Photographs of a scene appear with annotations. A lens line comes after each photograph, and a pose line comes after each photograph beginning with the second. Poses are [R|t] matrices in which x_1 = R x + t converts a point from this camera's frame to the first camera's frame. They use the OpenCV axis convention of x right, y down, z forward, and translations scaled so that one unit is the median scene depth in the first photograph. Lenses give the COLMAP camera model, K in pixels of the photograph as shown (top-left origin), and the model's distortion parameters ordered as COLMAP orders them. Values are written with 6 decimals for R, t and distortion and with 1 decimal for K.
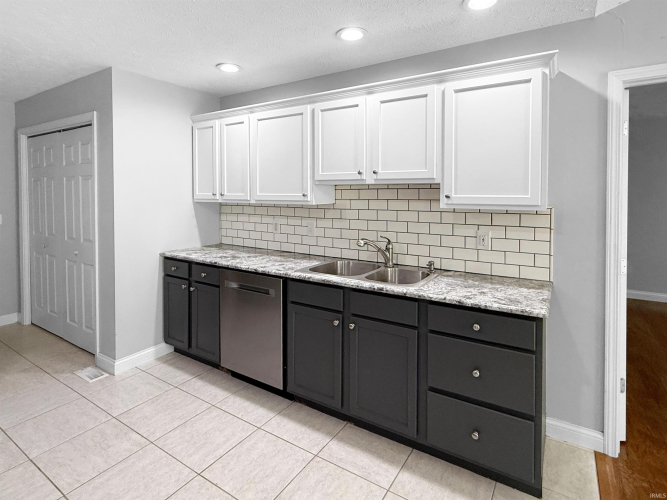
lens RADIAL K [[347.9, 0, 337.7], [0, 347.9, 200.9], [0, 0, 1]] dist [0.003174, 0.001267]
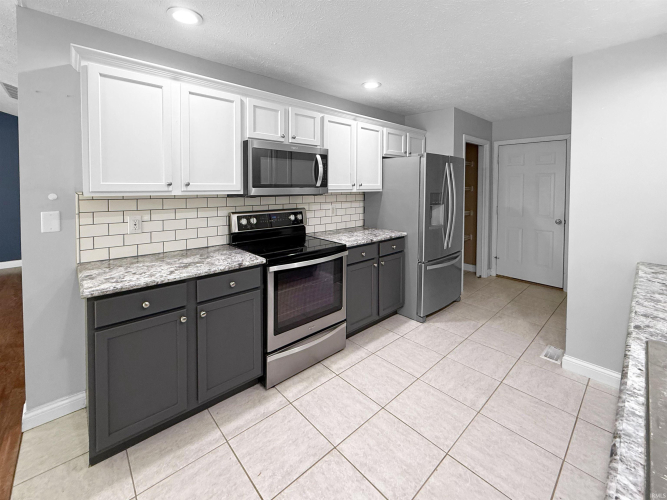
lens RADIAL K [[286.9, 0, 321.8], [0, 286.9, 193.5], [0, 0, 1]] dist [-0.001365, -0.000143]
pose [[-0.275407, 0.022137, -0.961073, 0.403436], [-0.026862, 0.999167, 0.030712, -0.005032], [0.960952, 0.034275, -0.274583, 0.676394]]
